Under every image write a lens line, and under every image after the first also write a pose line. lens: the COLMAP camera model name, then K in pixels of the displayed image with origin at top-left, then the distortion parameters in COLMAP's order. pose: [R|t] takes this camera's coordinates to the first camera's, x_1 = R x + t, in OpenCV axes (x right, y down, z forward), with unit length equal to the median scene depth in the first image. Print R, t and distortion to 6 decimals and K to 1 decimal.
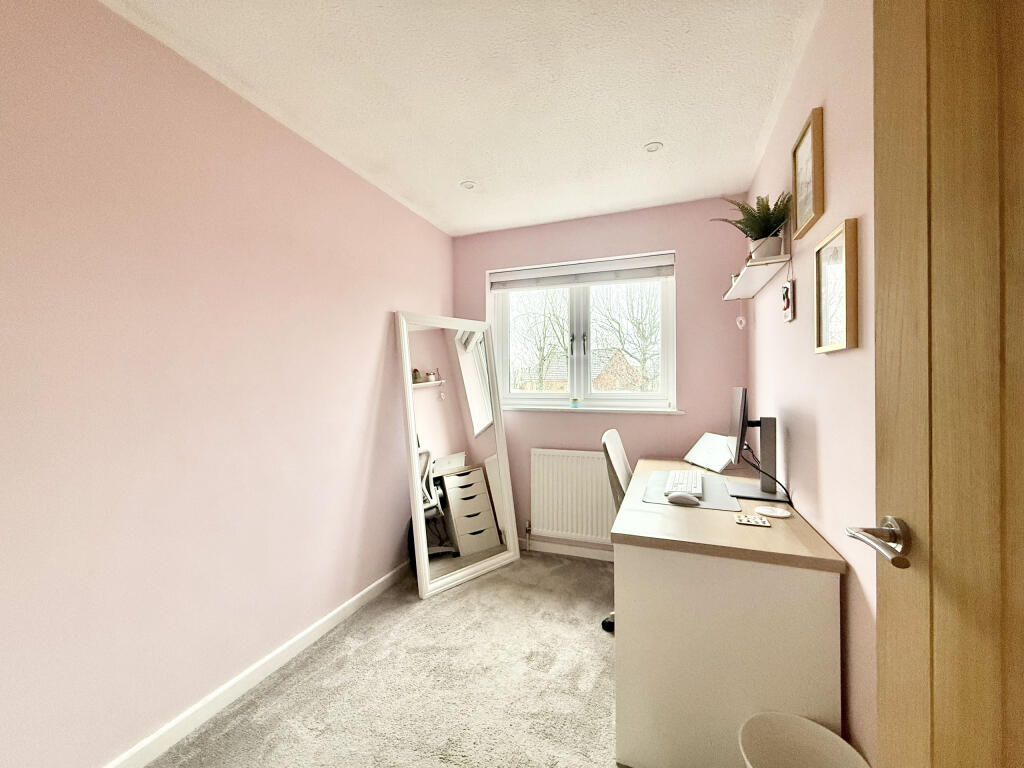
lens RADIAL K [[406.6, 0, 509.9], [0, 406.6, 384.2], [0, 0, 1]] dist [0.000561, 0.000198]
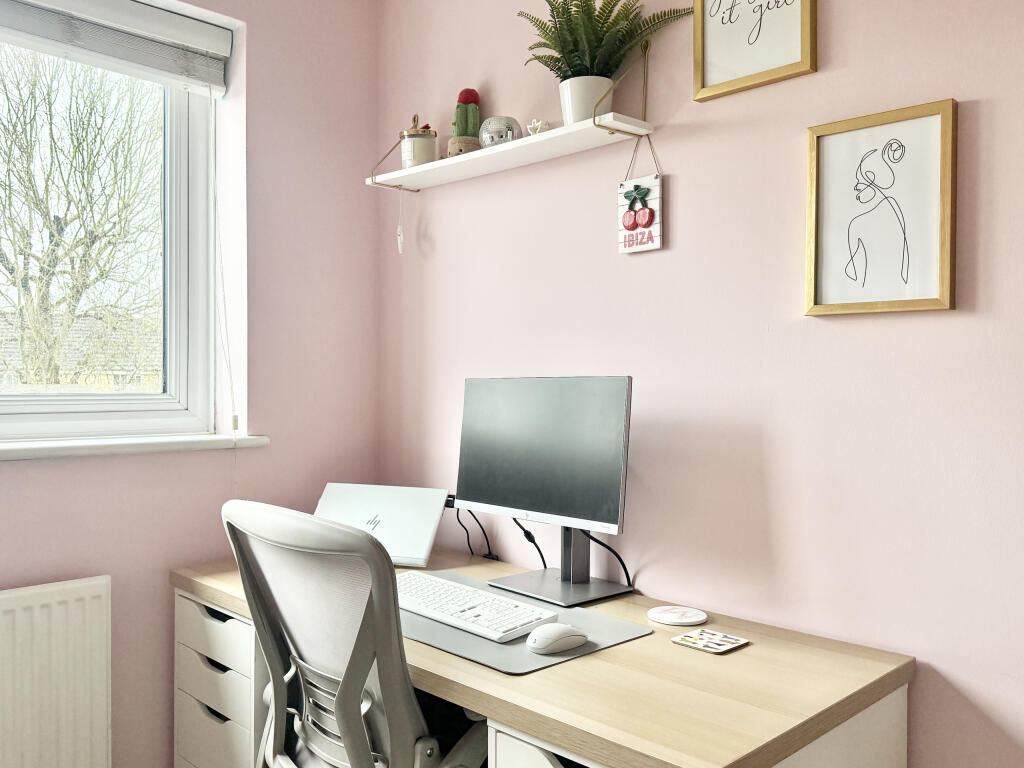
lens RADIAL K [[879.2, 0, 512.0], [0, 879.2, 384.0], [0, 0, 1]] dist [0.014216, 0.004913]
pose [[0.405402, 0.001226, 0.914138, -0.436451], [-0.009487, 0.999951, 0.002867, 0.016924], [-0.914090, -0.009834, 0.405393, 0.704121]]
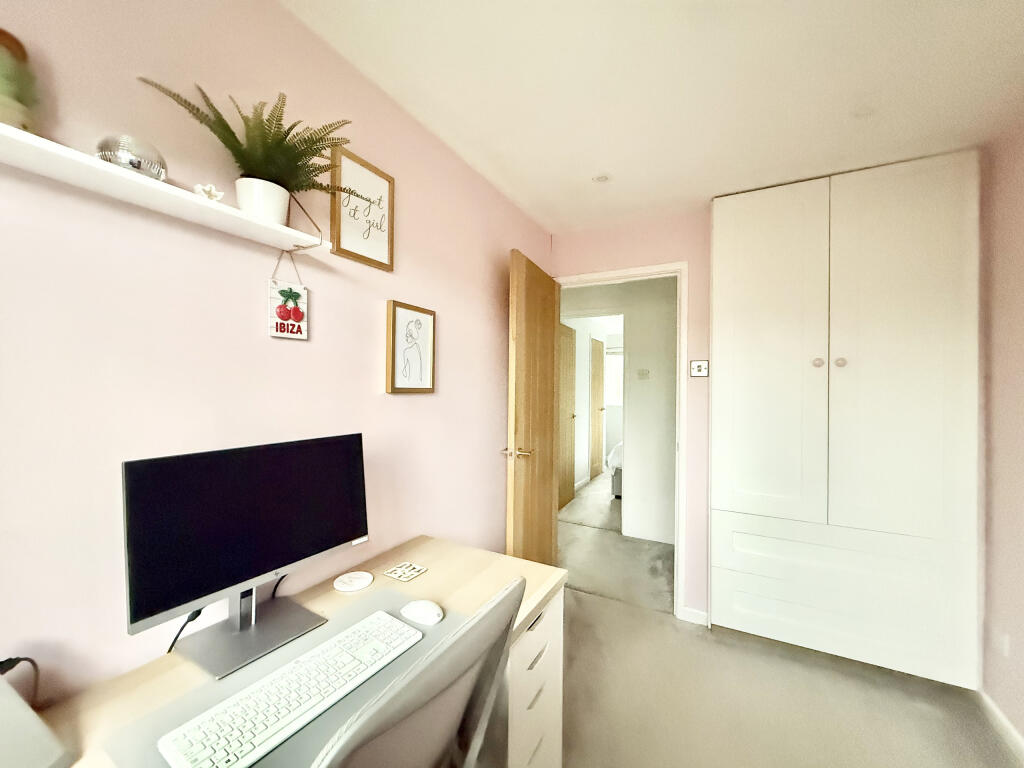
lens RADIAL K [[406.6, 0, 509.9], [0, 406.6, 384.2], [0, 0, 1]] dist [0.000561, 0.000198]
pose [[-0.989897, -0.008689, 0.141522, 0.209131], [-0.011097, 0.999807, -0.016230, -0.067724], [-0.141354, -0.017636, -0.989802, 1.679156]]
